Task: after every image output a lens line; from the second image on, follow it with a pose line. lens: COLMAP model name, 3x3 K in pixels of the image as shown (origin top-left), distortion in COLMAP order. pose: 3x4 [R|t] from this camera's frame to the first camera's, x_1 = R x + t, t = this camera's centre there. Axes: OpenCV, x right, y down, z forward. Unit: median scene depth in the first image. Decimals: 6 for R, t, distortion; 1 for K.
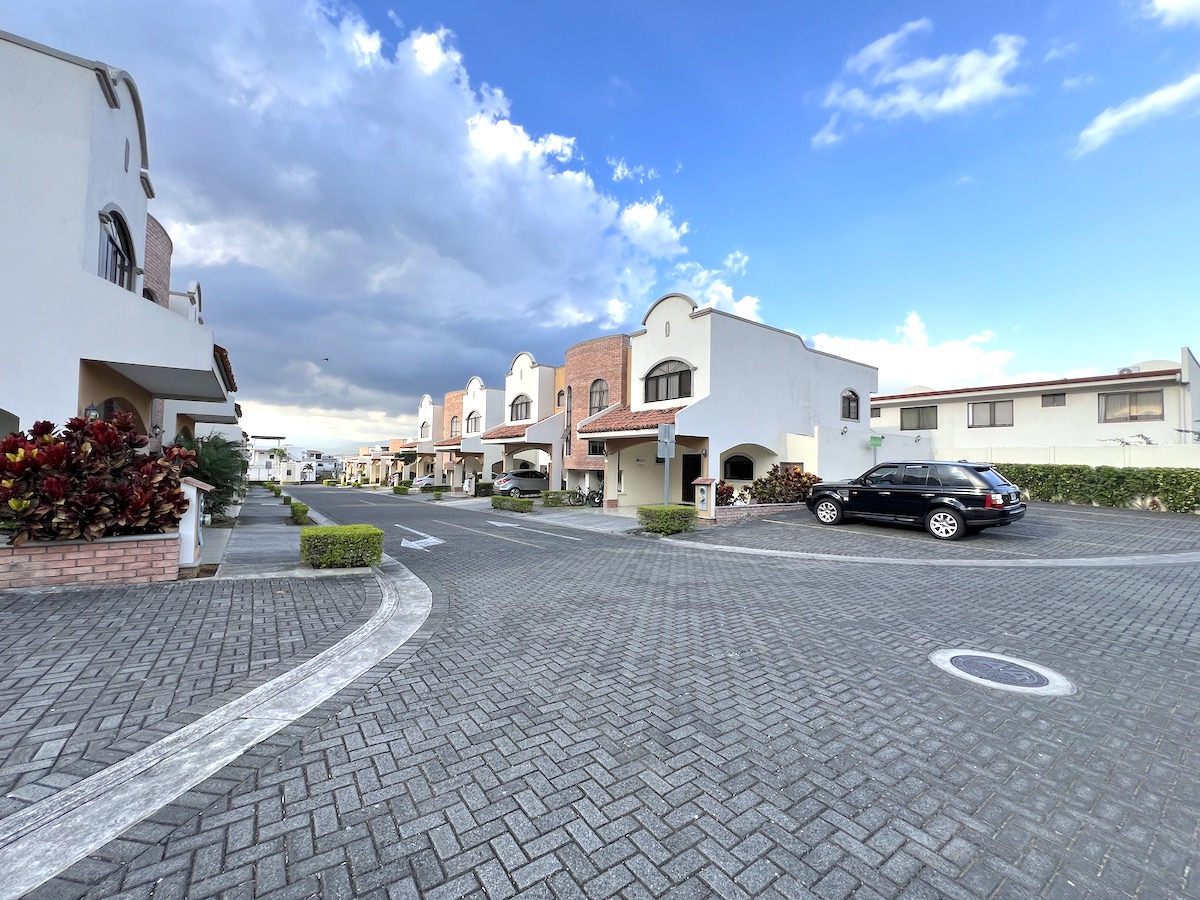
lens RADIAL K [[477.7, 0, 599.1], [0, 477.7, 448.0], [0, 0, 1]] dist [0.001063, 0.000141]
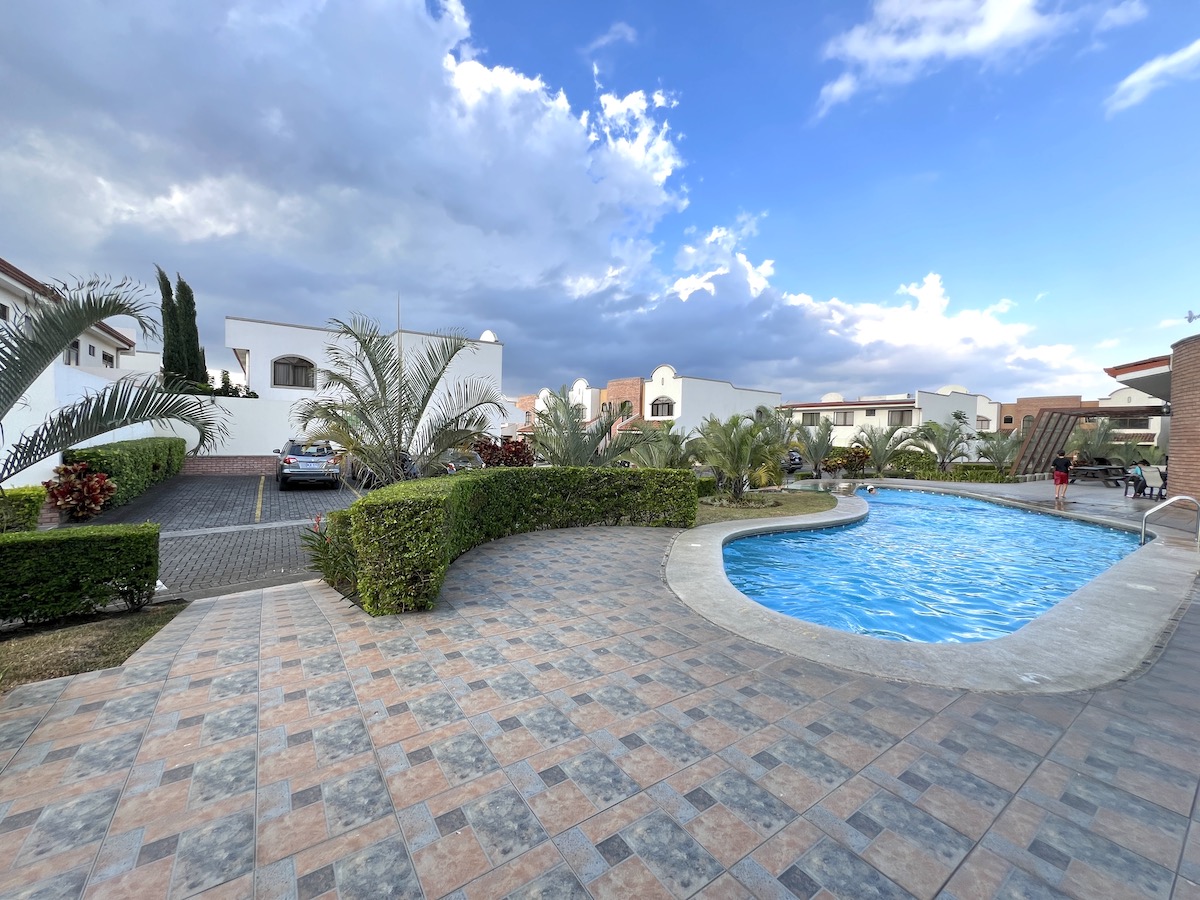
lens RADIAL K [[477.7, 0, 599.1], [0, 477.7, 448.0], [0, 0, 1]] dist [0.001063, 0.000141]
pose [[0.999741, 0.002031, -0.022657, -0.059892], [-0.000628, 0.998091, 0.061763, -0.063957], [0.022740, -0.061733, 0.997834, -0.771717]]
